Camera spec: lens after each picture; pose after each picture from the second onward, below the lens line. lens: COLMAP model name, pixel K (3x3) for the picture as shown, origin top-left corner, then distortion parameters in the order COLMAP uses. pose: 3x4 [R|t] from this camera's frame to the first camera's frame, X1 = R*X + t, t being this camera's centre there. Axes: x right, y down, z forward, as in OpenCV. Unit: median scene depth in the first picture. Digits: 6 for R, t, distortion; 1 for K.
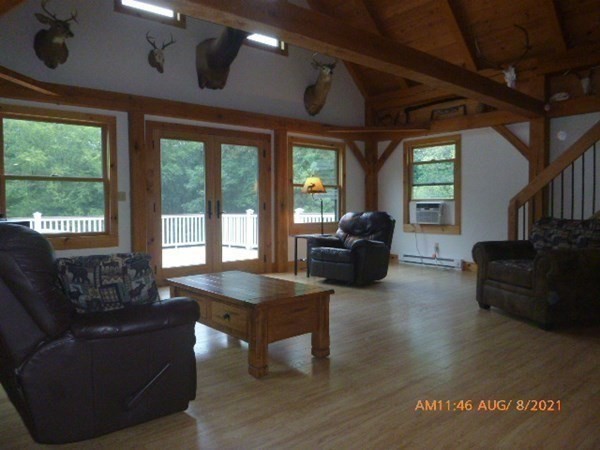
lens RADIAL K [[444.8, 0, 300.1], [0, 444.8, 223.8], [0, 0, 1]] dist [-0.008881, -0.002645]
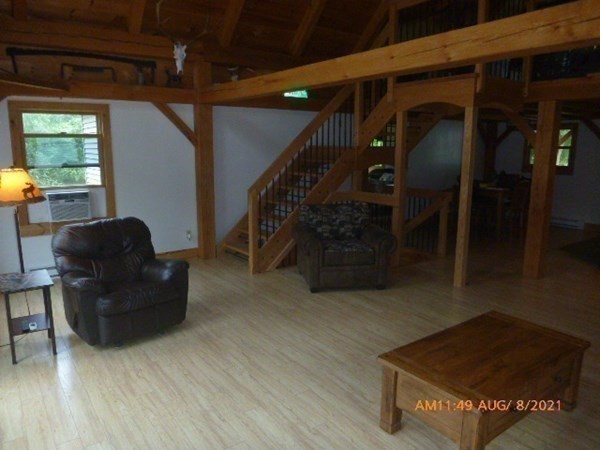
lens RADIAL K [[444.8, 0, 299.1], [0, 444.8, 224.9], [0, 0, 1]] dist [-0.008881, -0.002645]
pose [[0.110620, -0.168862, 0.979413, -0.419089], [0.040956, 0.985398, 0.165268, -0.105410], [-0.993018, 0.021831, 0.115921, 0.568909]]
